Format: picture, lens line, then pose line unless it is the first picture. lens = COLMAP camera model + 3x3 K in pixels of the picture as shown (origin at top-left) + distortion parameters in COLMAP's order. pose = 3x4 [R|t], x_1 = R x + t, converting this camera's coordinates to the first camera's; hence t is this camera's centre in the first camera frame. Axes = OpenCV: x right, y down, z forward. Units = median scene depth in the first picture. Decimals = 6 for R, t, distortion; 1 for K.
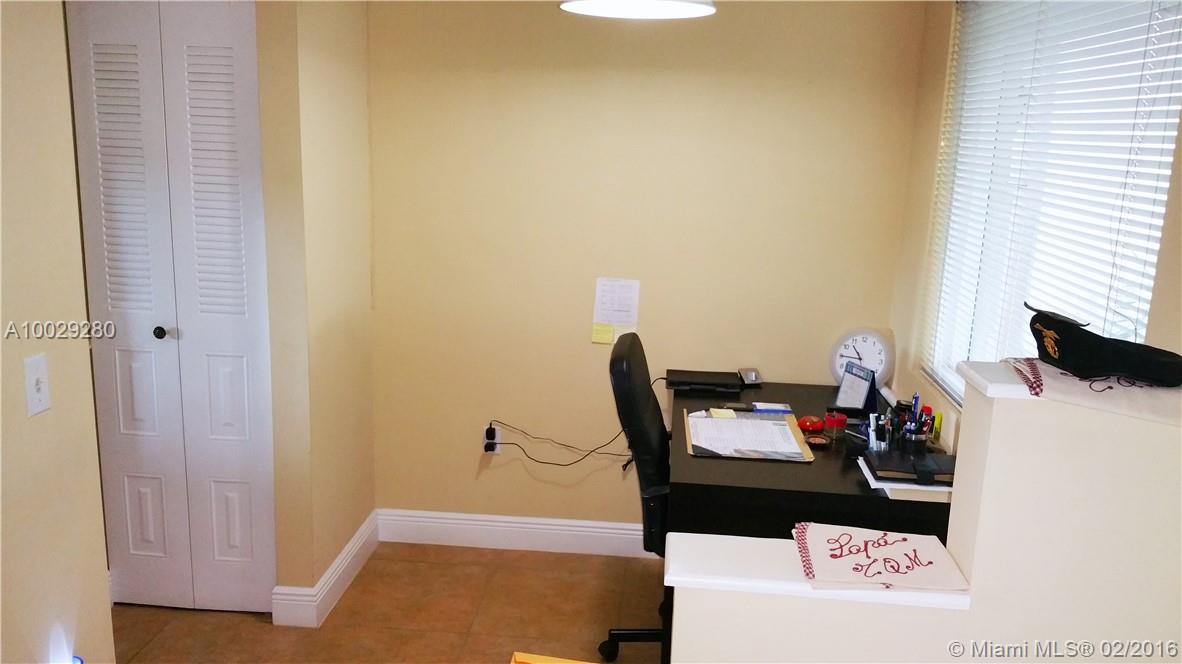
lens RADIAL K [[964.5, 0, 590.2], [0, 964.5, 330.8], [0, 0, 1]] dist [0.065863, -0.117693]
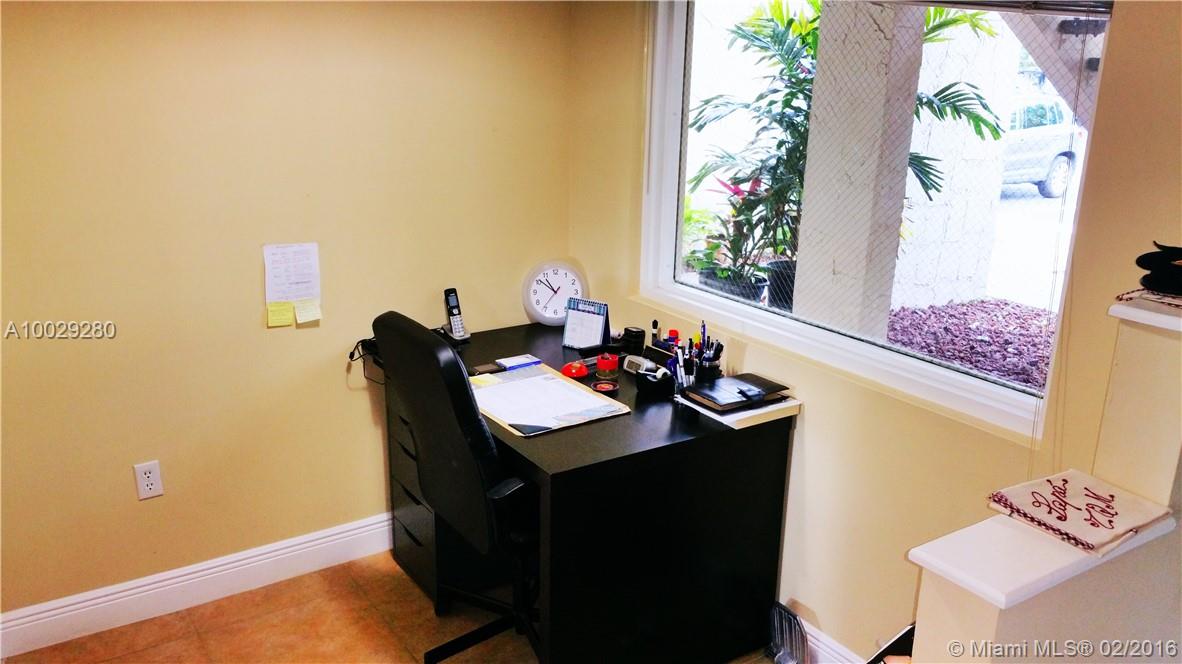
lens RADIAL K [[964.5, 0, 591.2], [0, 964.5, 331.8], [0, 0, 1]] dist [0.065863, -0.117693]
pose [[0.785674, -0.193718, 0.587528, -0.298134], [0.134779, 0.980495, 0.143051, -0.072243], [-0.603780, -0.033205, 0.796459, 0.219310]]
